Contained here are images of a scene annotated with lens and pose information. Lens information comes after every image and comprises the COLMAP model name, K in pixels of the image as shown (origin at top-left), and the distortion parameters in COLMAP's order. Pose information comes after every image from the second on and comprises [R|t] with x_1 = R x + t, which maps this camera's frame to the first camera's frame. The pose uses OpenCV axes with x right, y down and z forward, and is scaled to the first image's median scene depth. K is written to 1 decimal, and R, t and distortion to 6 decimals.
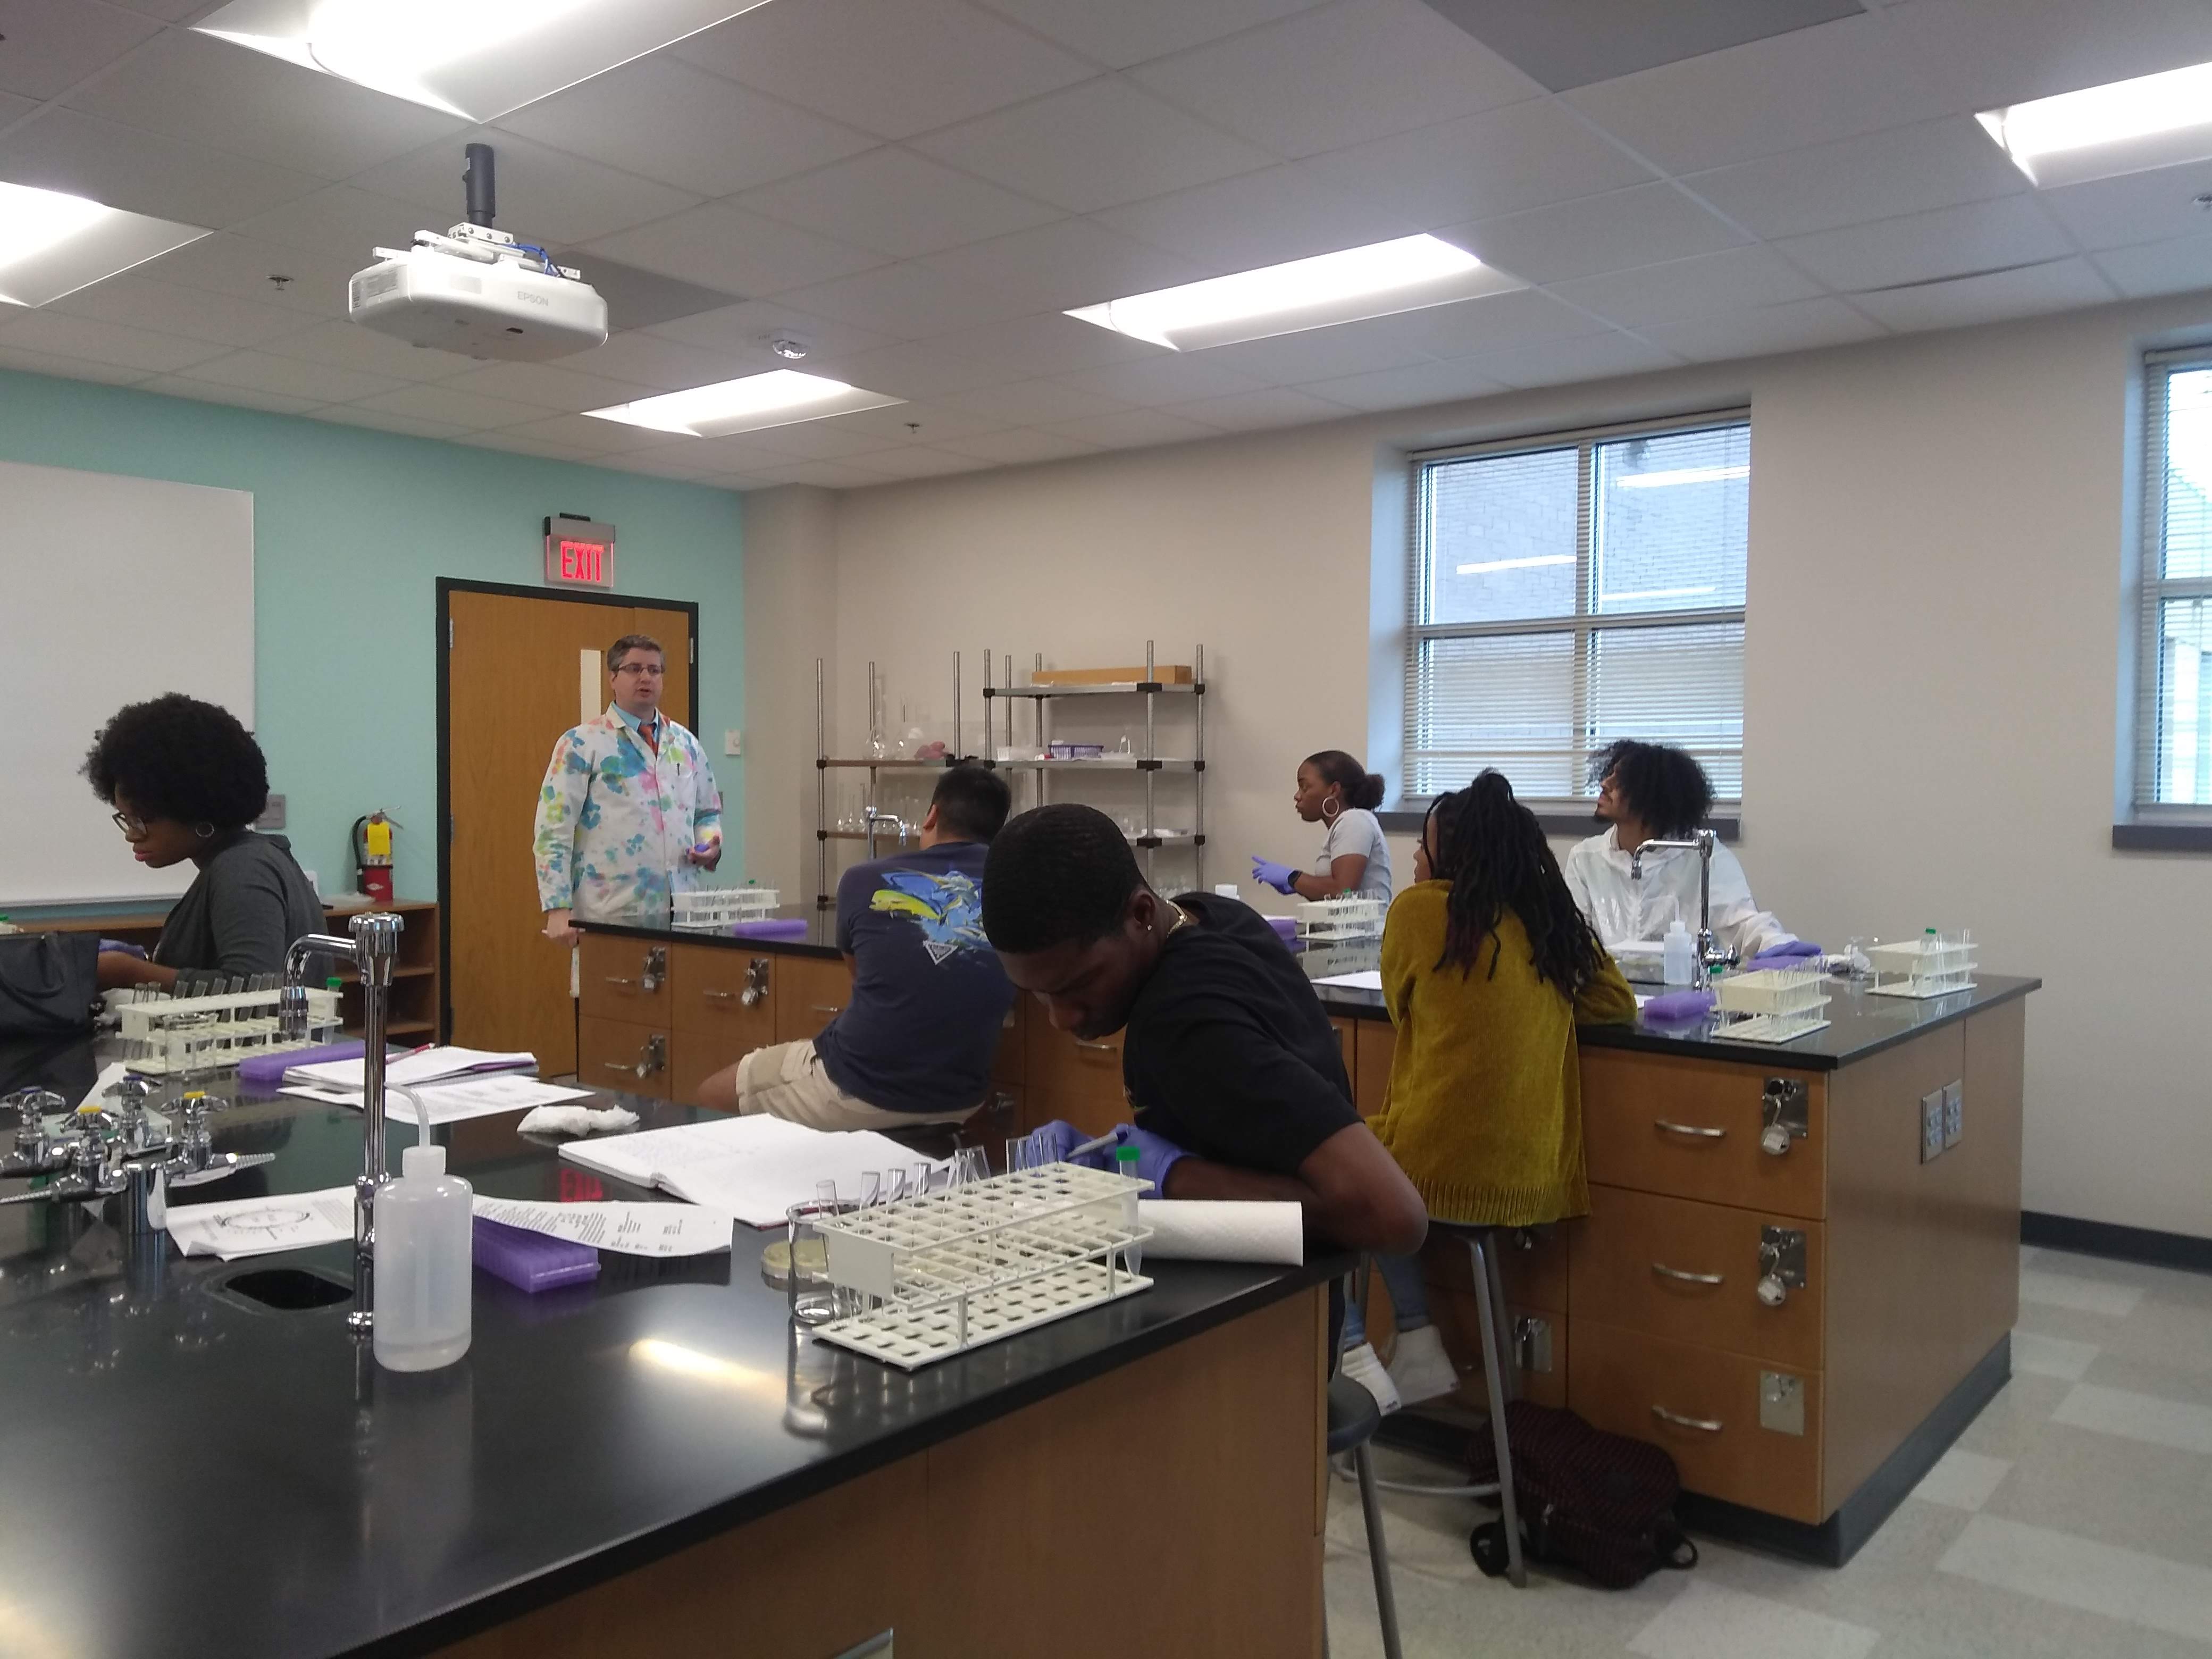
lens RADIAL K [[1746.7, 0, 1106.0], [0, 1746.7, 829.5], [0, 0, 1]] dist [0.090043, 0.000020]
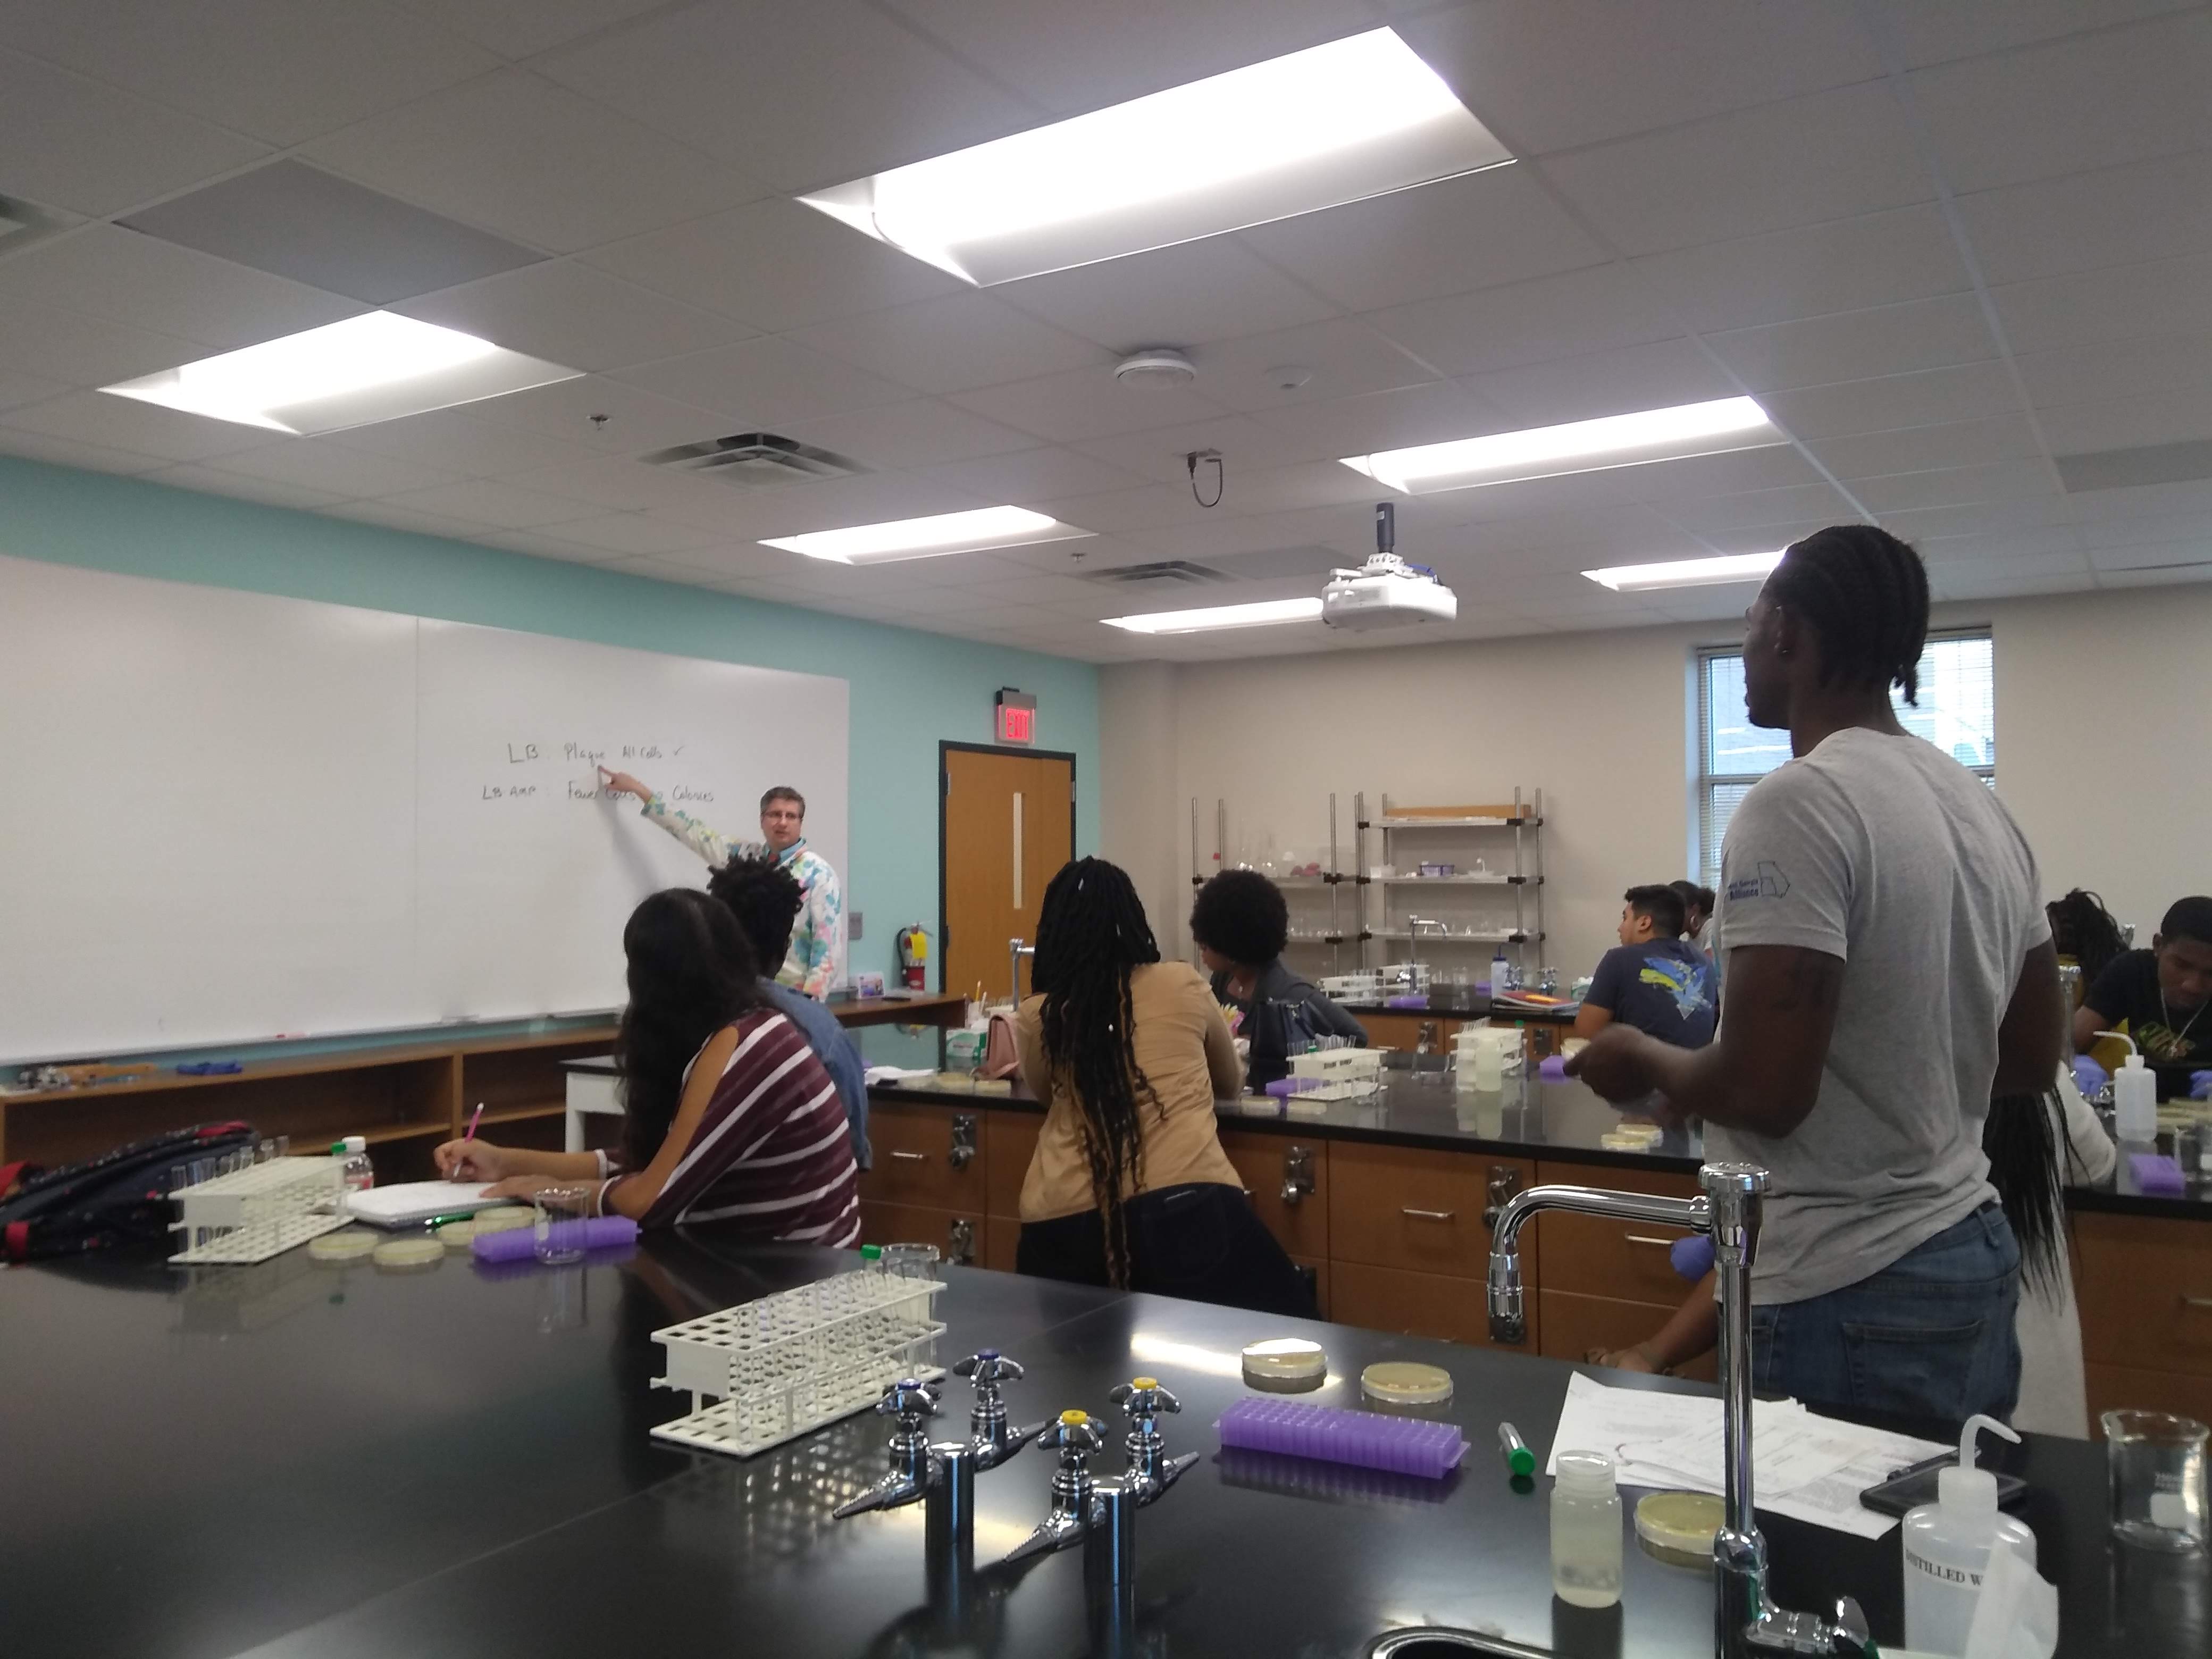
lens RADIAL K [[1705.1, 0, 1094.9], [0, 1705.1, 837.4], [0, 0, 1]] dist [0.080478, -0.109172]
pose [[0.993412, -0.010161, 0.114149, -0.423052], [0.015881, 0.998657, -0.049310, -0.010160], [-0.113495, 0.050798, 0.992239, -0.244180]]
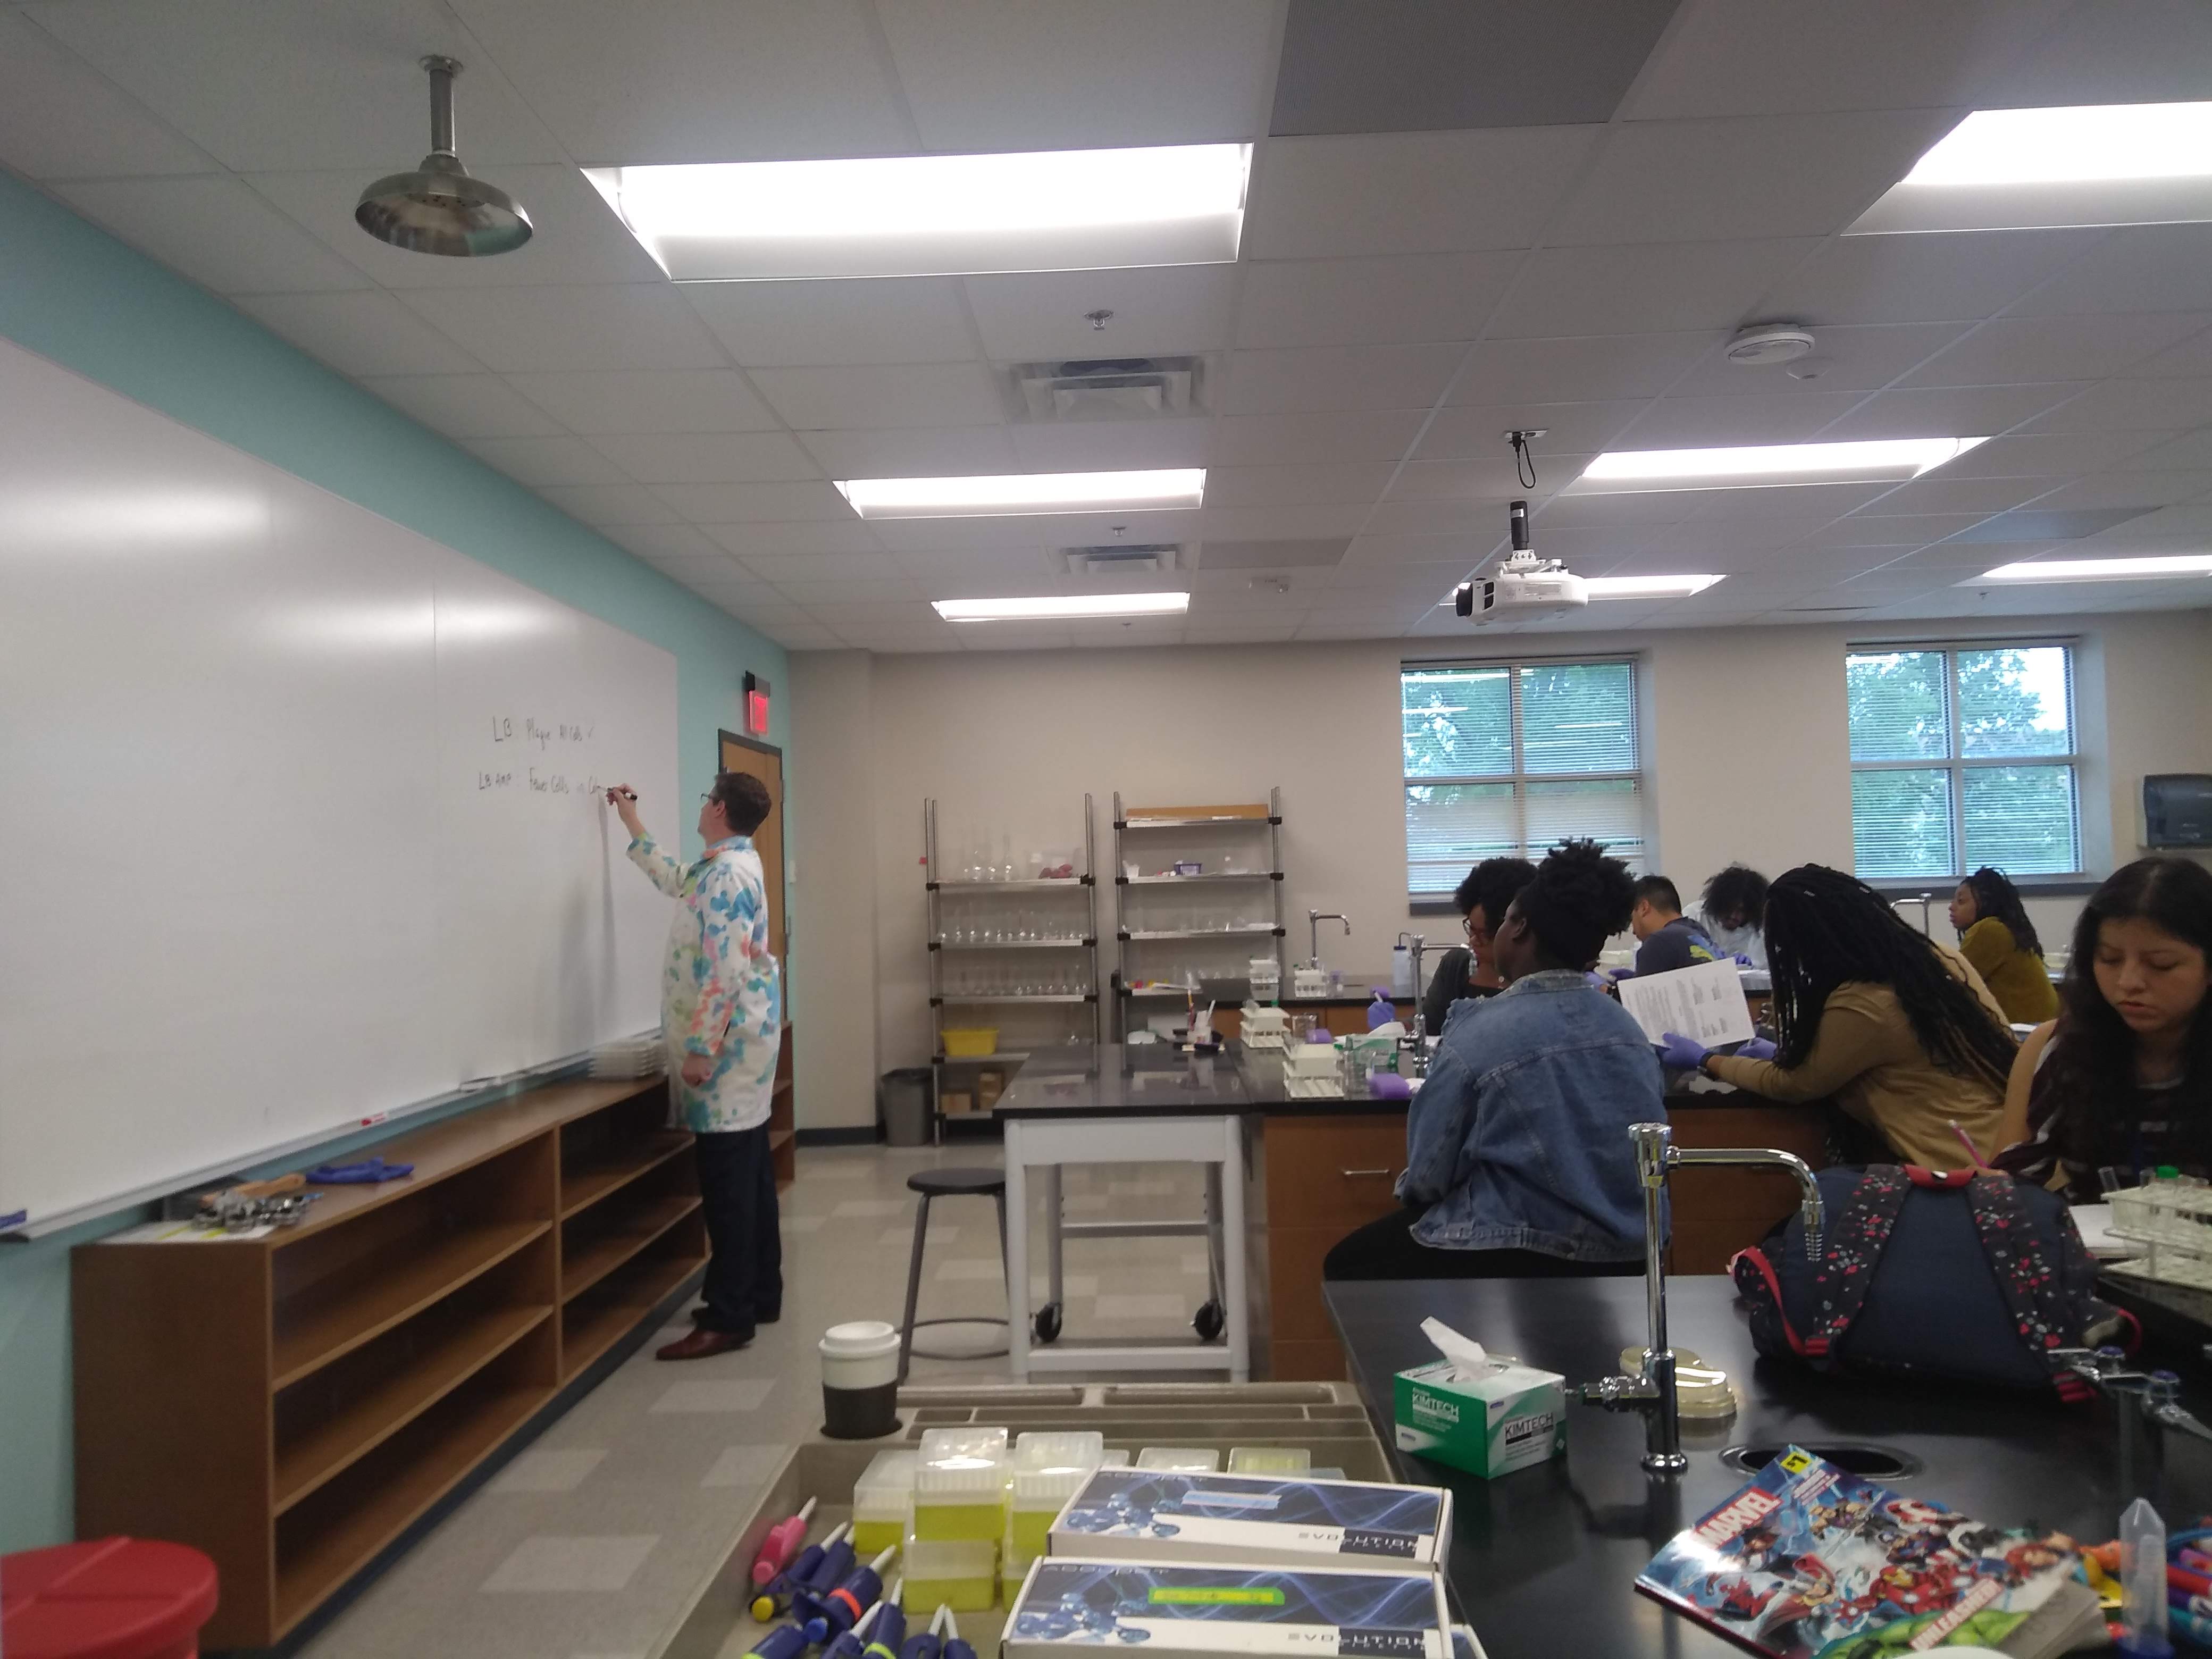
lens RADIAL K [[1705.1, 0, 1094.9], [0, 1705.1, 837.4], [0, 0, 1]] dist [0.080478, -0.109172]
pose [[0.793792, -0.019645, 0.607872, -0.876463], [0.055255, 0.997674, -0.039912, -0.020430], [-0.605674, 0.065270, 0.793031, 0.010049]]
